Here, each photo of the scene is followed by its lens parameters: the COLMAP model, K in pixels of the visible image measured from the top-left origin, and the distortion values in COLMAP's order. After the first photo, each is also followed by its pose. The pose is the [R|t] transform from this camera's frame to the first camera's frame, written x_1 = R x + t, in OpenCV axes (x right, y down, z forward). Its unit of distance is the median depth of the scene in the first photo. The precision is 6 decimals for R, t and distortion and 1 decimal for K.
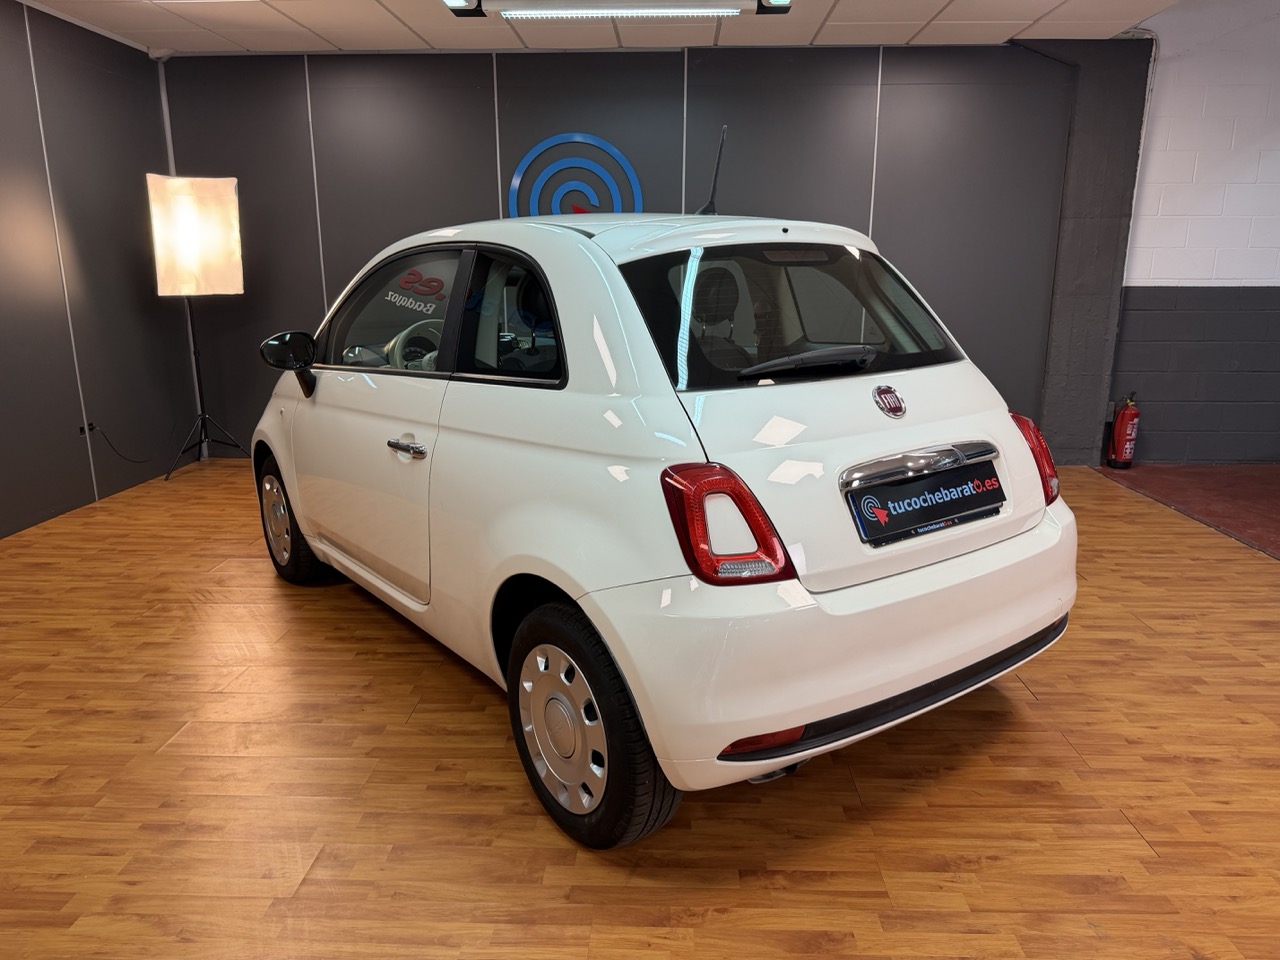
lens RADIAL K [[897.6, 0, 647.6], [0, 897.6, 484.6], [0, 0, 1]] dist [0.036327, -0.047527]
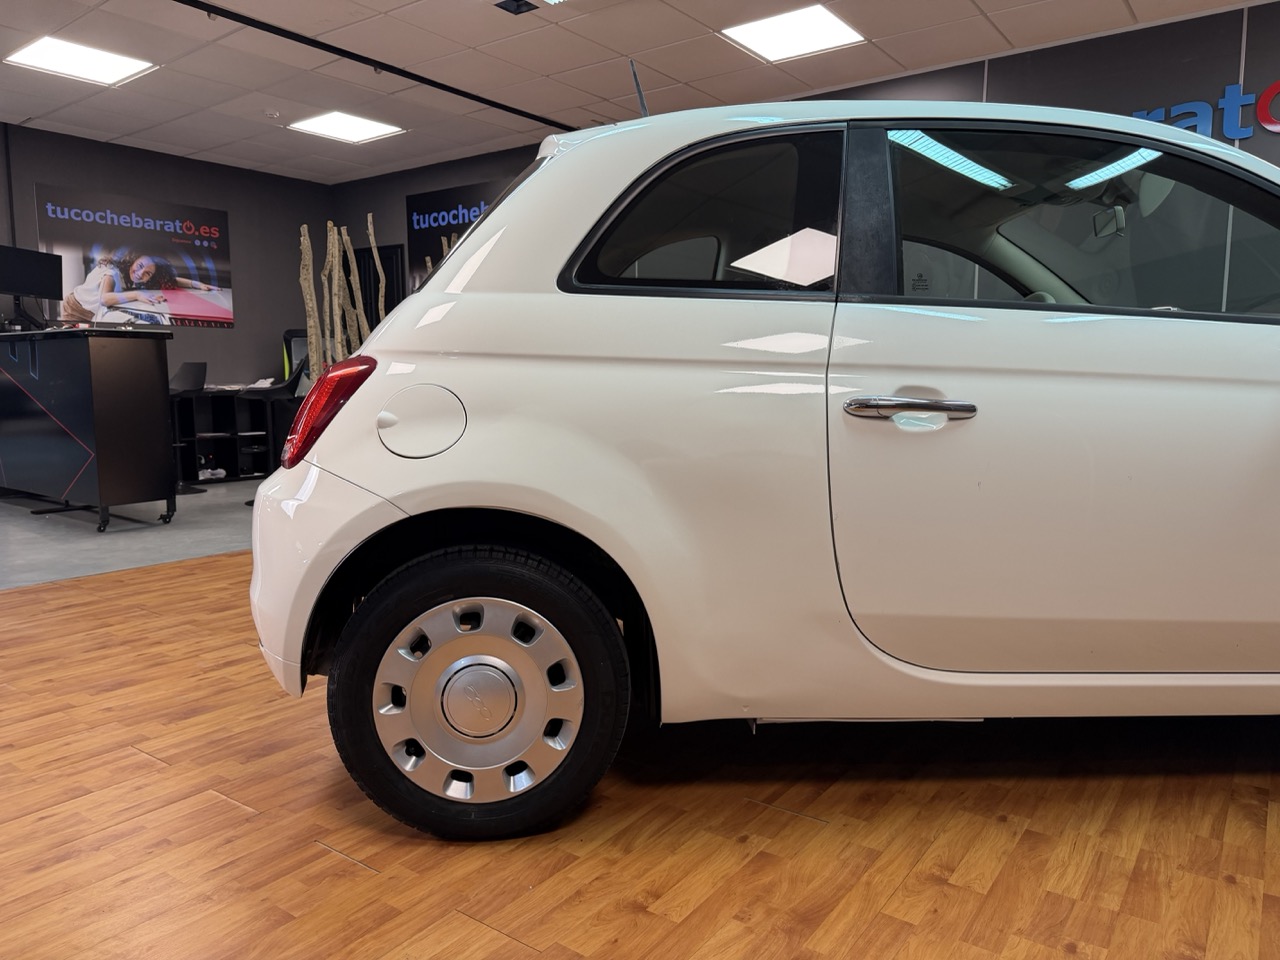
lens RADIAL K [[906.8, 0, 638.5], [0, 906.8, 476.3], [0, 0, 1]] dist [0.039896, -0.053939]
pose [[-0.560083, 0.093062, -0.823193, 0.802679], [-0.187254, 0.953732, 0.235224, -0.184894], [0.806996, 0.285891, -0.516743, 1.437168]]
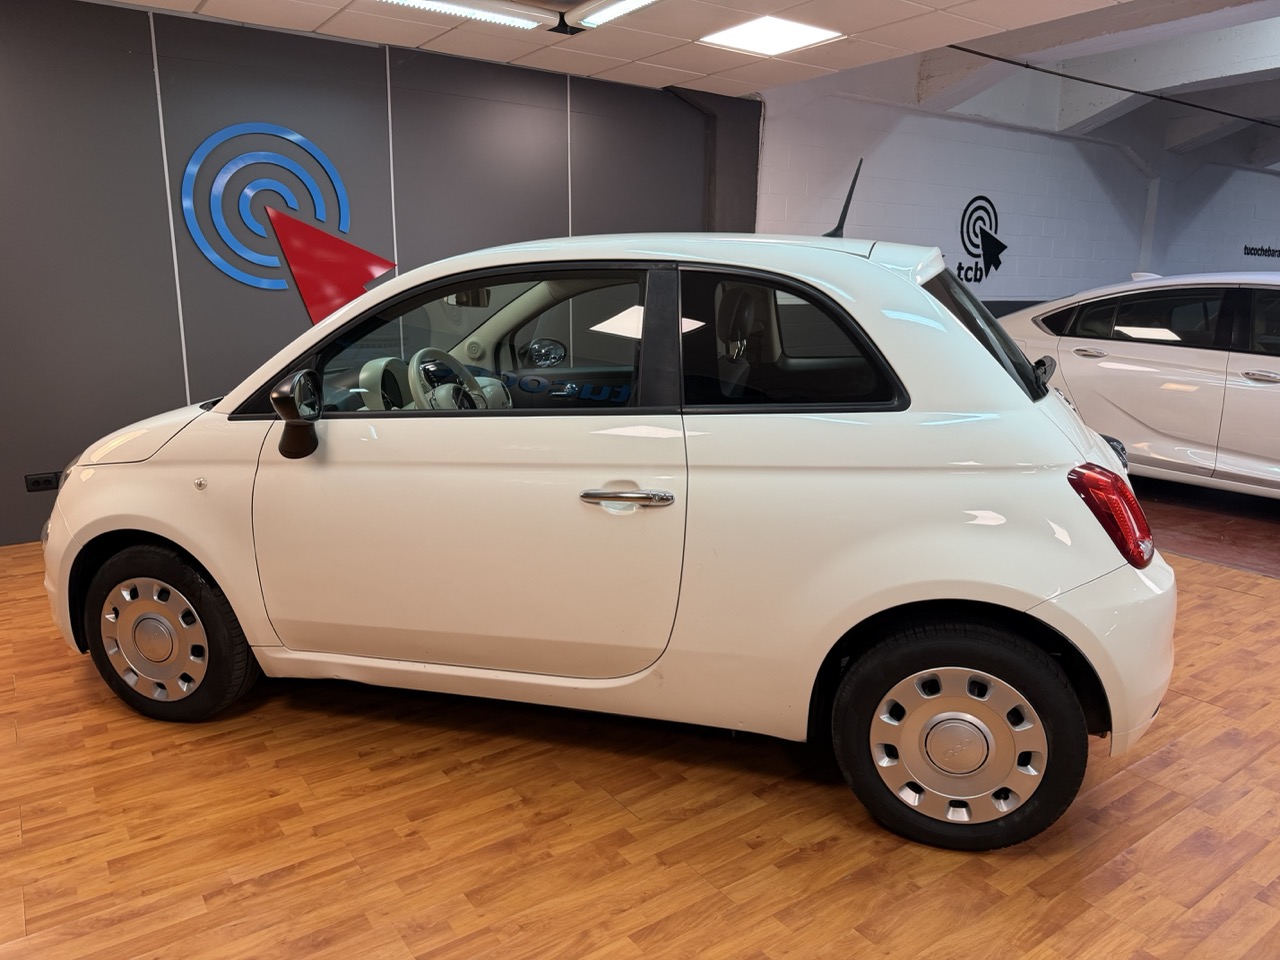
lens RADIAL K [[899.1, 0, 644.8], [0, 899.1, 475.9], [0, 0, 1]] dist [0.004586, -0.003160]
pose [[0.797318, -0.117095, 0.592091, -0.700486], [0.131189, 0.991168, 0.019357, -0.069278], [-0.589129, 0.062242, 0.805638, 0.283225]]
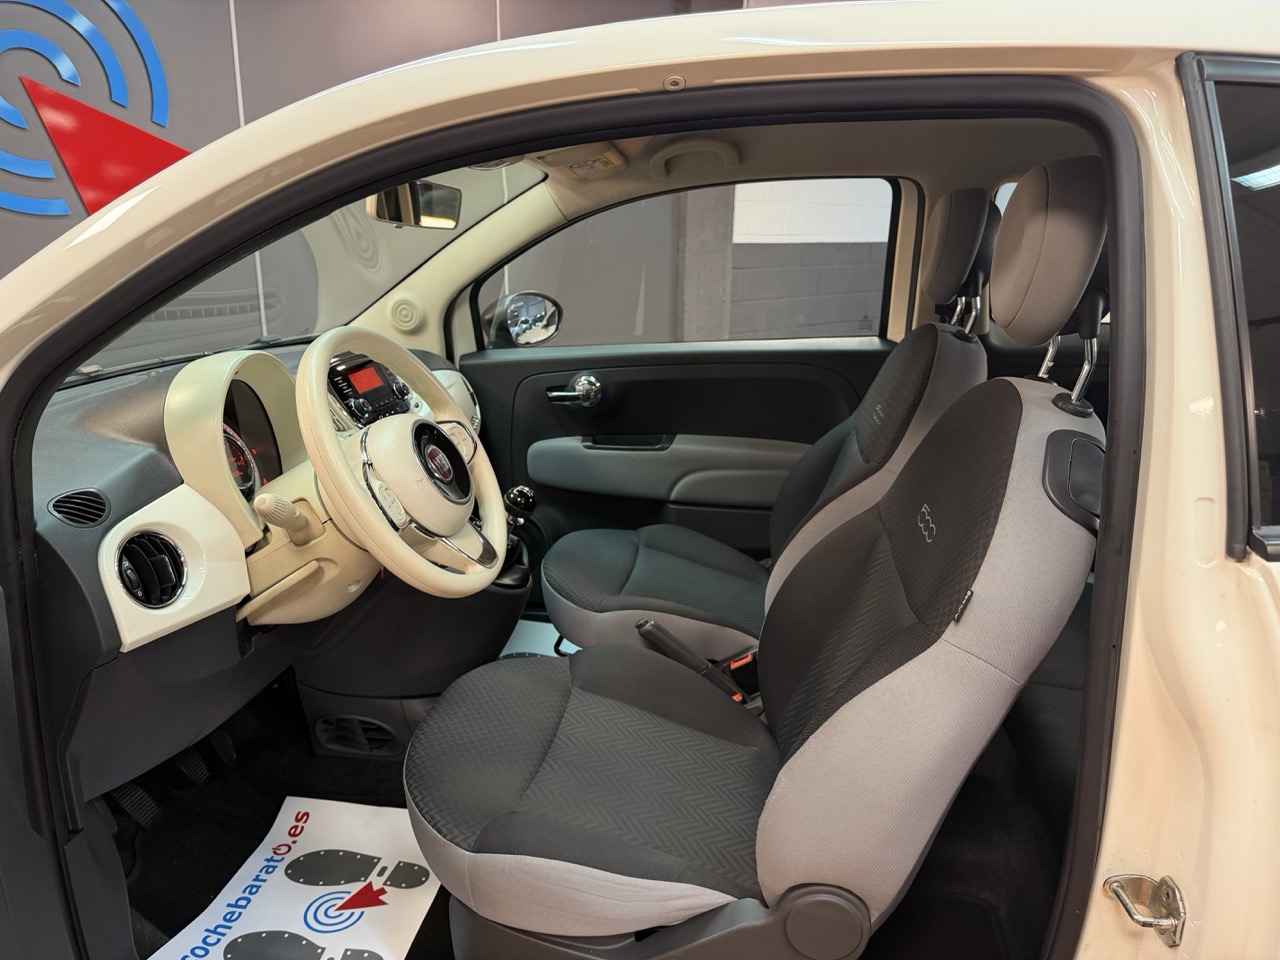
lens RADIAL K [[888.4, 0, 644.0], [0, 888.4, 485.6], [0, 0, 1]] dist [0.069701, -0.085542]
pose [[0.694629, -0.188546, 0.694220, -0.468840], [0.163552, 0.981161, 0.102830, -0.172893], [-0.700529, 0.042113, 0.712380, 0.872793]]
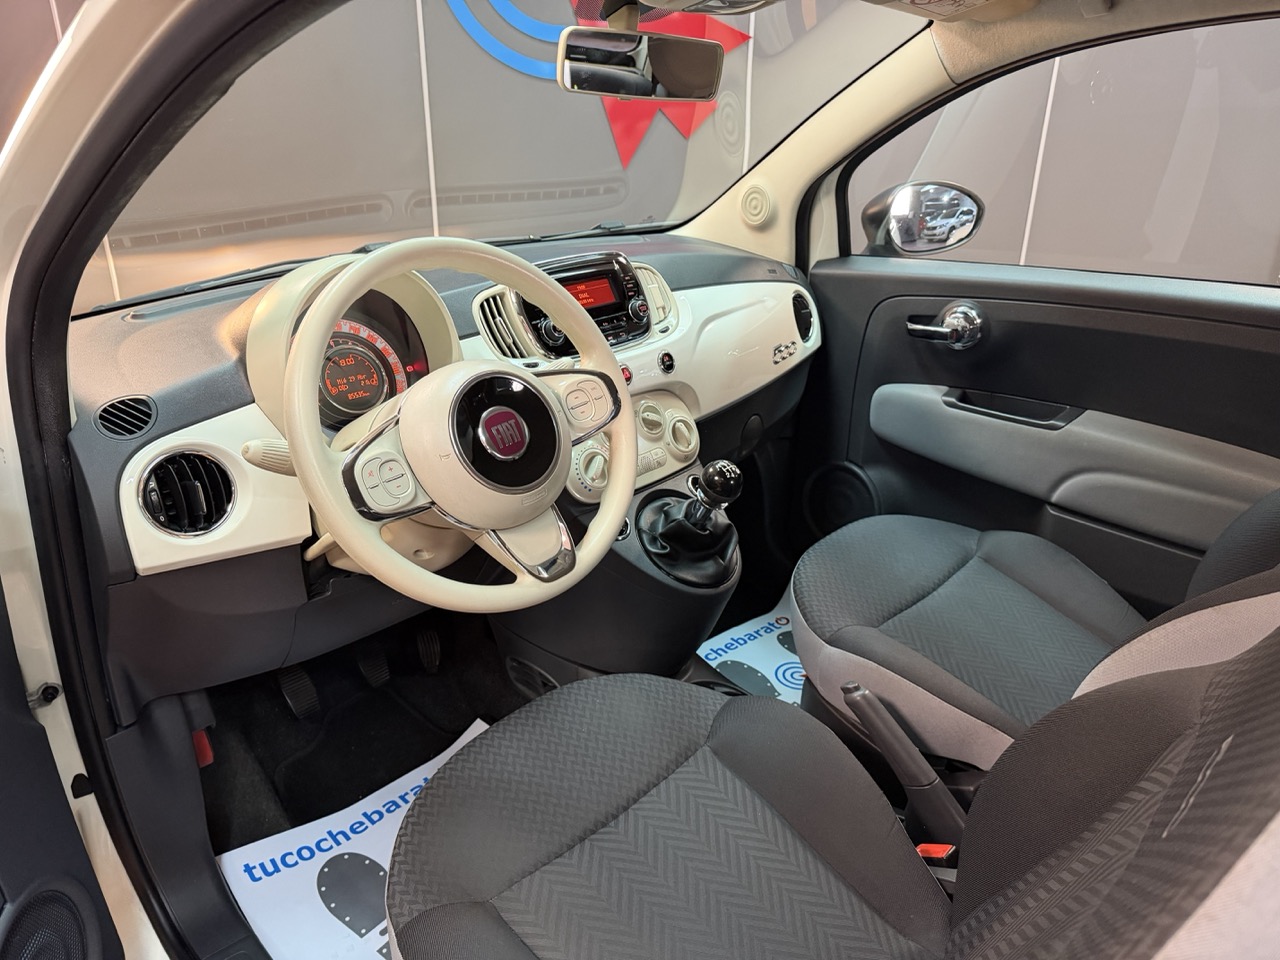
lens RADIAL K [[897.7, 0, 641.1], [0, 897.7, 480.0], [0, 0, 1]] dist [0.184427, -0.379766]
pose [[0.986160, -0.059913, 0.154590, -0.262133], [0.033108, 0.984806, 0.170471, -0.191057], [-0.162454, -0.162993, 0.973161, 0.910377]]
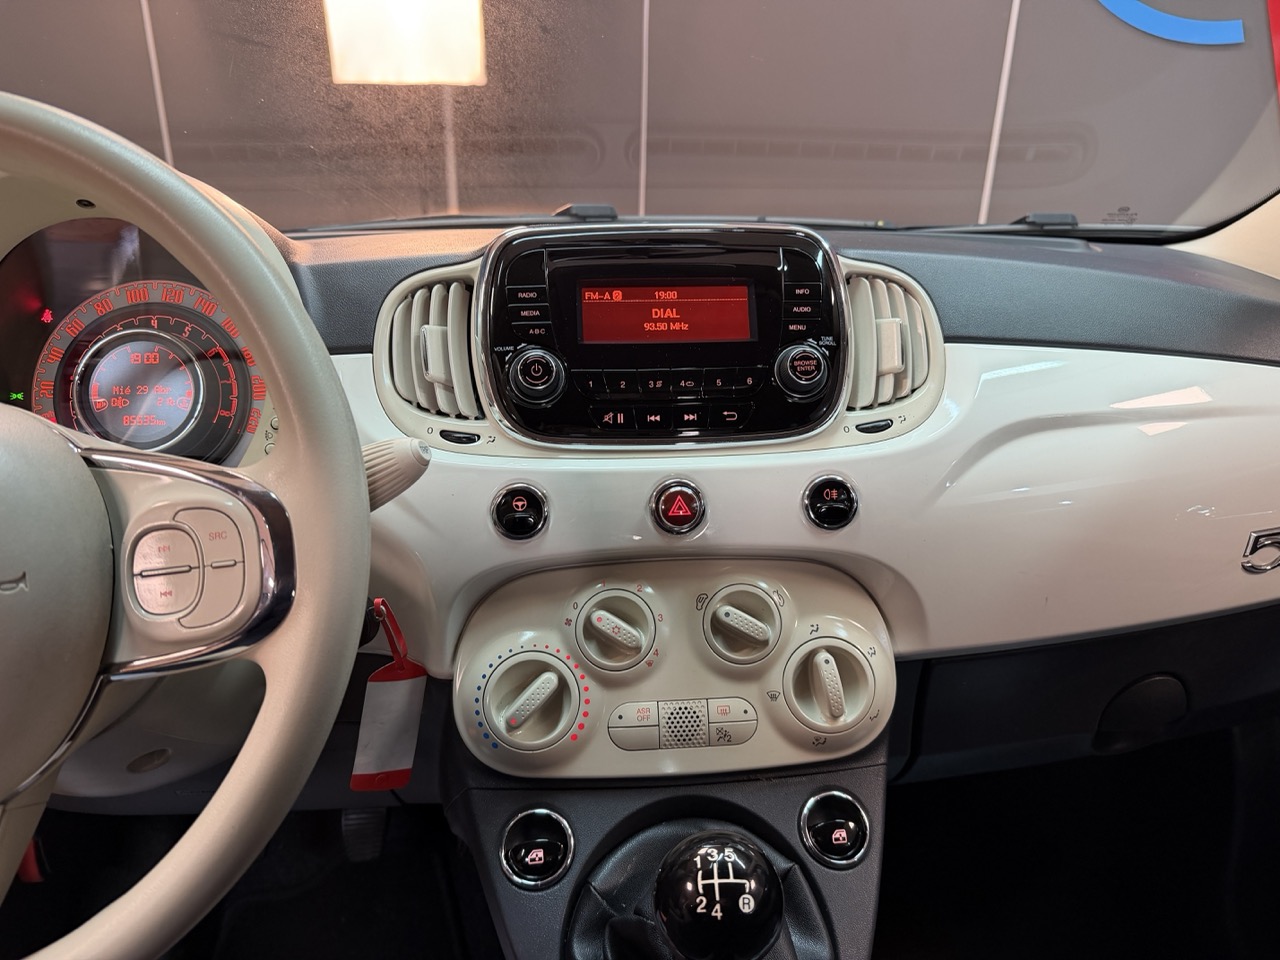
lens RADIAL K [[904.2, 0, 632.5], [0, 904.2, 479.0], [0, 0, 1]] dist [0.105180, -0.200414]
pose [[0.855217, 0.207190, -0.475054, -0.128007], [-0.135999, 0.974209, 0.180060, -0.204132], [0.500108, -0.089384, 0.861337, 1.169001]]
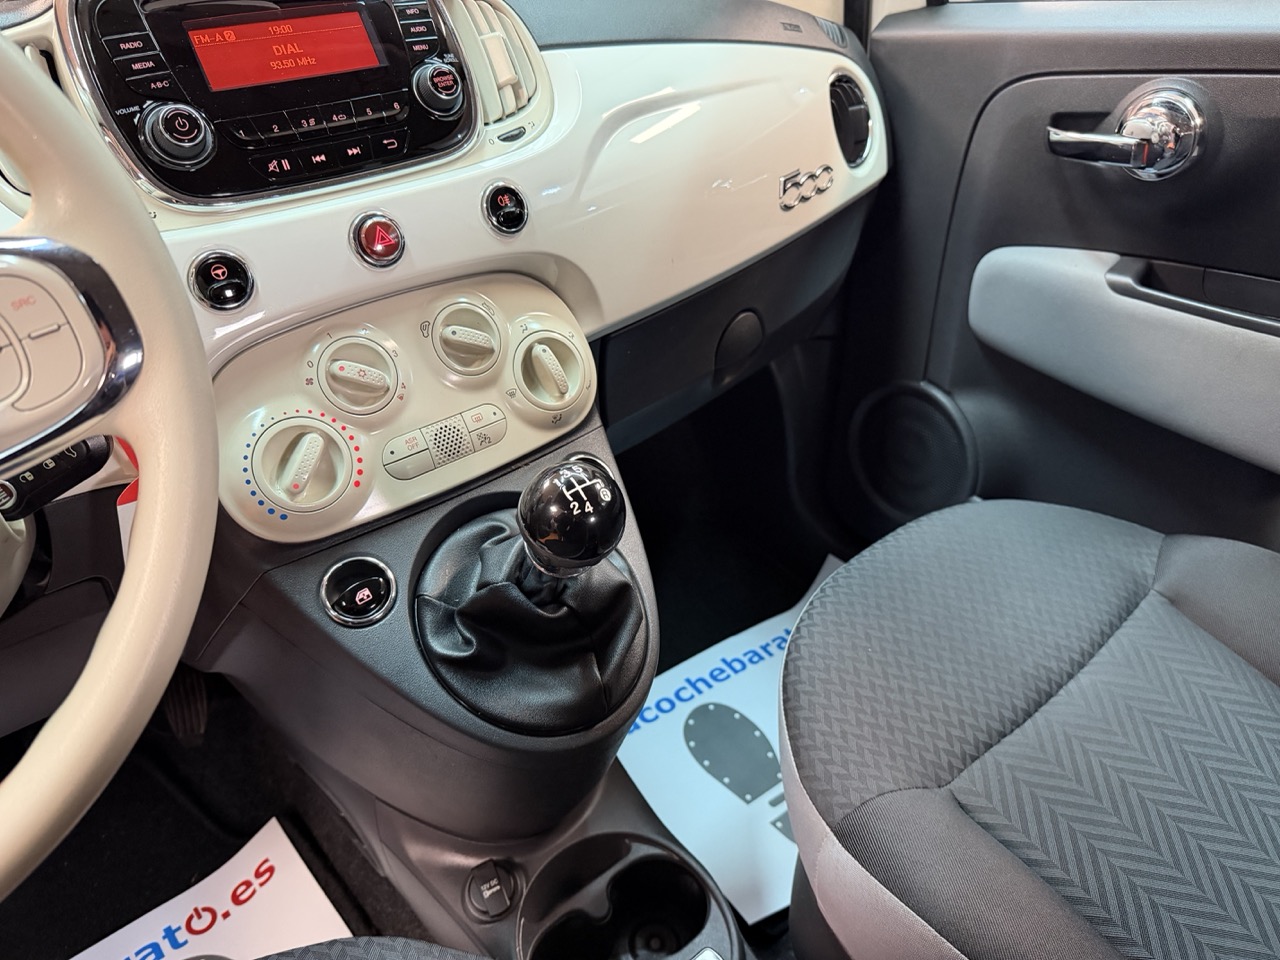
lens RADIAL K [[915.1, 0, 641.7], [0, 915.1, 487.2], [0, 0, 1]] dist [0.043233, -0.073758]
pose [[0.996610, -0.064978, 0.050455, -0.163448], [0.045028, 0.944132, 0.326476, -0.179159], [-0.068850, -0.323098, 0.943858, 1.132824]]
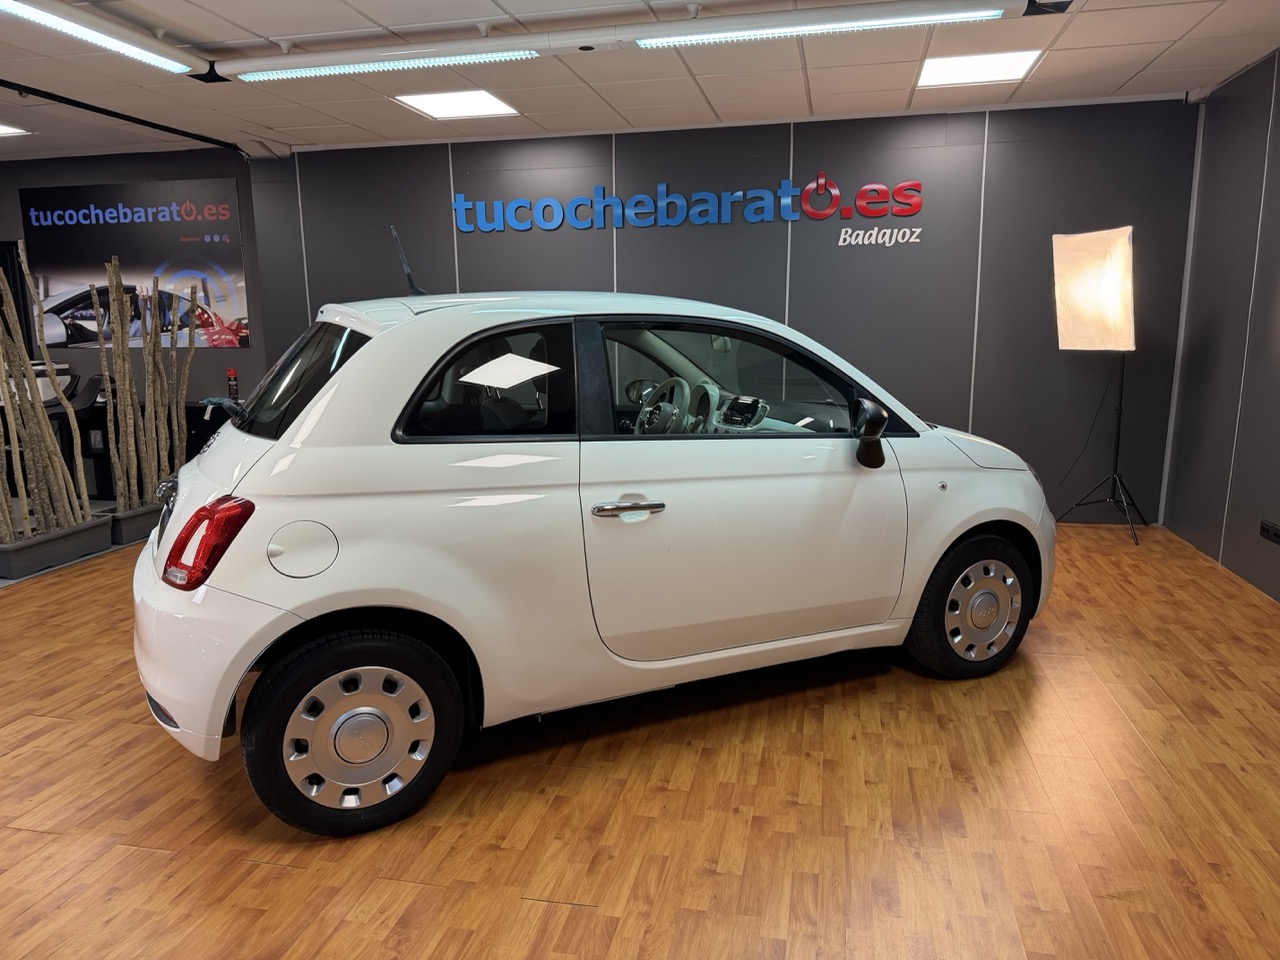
lens RADIAL K [[895.5, 0, 646.2], [0, 895.5, 483.8], [0, 0, 1]] dist [0.056070, -0.068826]
pose [[-0.175897, 0.179364, -0.967930, 1.123105], [-0.215699, 0.952344, 0.215674, -0.356987], [0.960486, 0.246718, -0.128826, 1.392294]]
